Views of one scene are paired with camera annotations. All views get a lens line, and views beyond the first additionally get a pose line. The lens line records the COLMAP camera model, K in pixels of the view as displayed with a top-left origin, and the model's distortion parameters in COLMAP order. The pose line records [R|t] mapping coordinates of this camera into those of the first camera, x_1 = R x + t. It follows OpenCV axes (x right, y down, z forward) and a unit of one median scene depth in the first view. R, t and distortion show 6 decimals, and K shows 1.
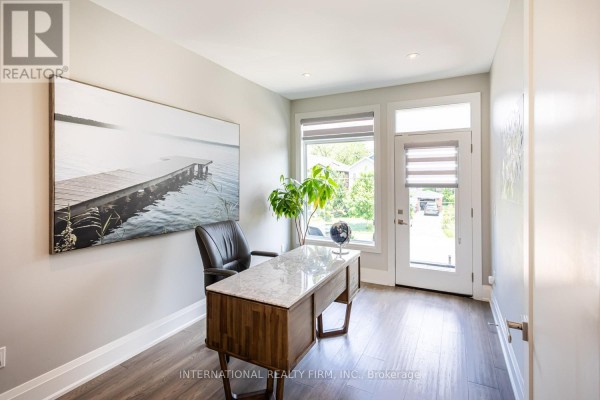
lens RADIAL K [[290.3, 0, 309.3], [0, 290.3, 179.5], [0, 0, 1]] dist [0.000623, -0.000913]
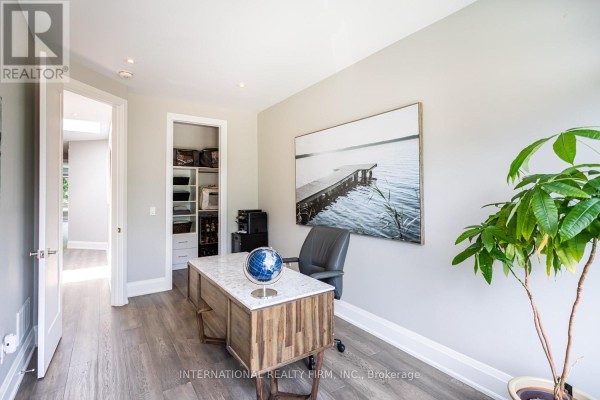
lens RADIAL K [[290.3, 0, 299.8], [0, 290.3, 195.8], [0, 0, 1]] dist [0.000623, -0.000913]
pose [[-0.481708, -0.001910, -0.876330, 0.610278], [-0.004684, 0.999989, 0.000395, 0.037358], [0.876319, 0.004295, -0.481712, 1.346215]]
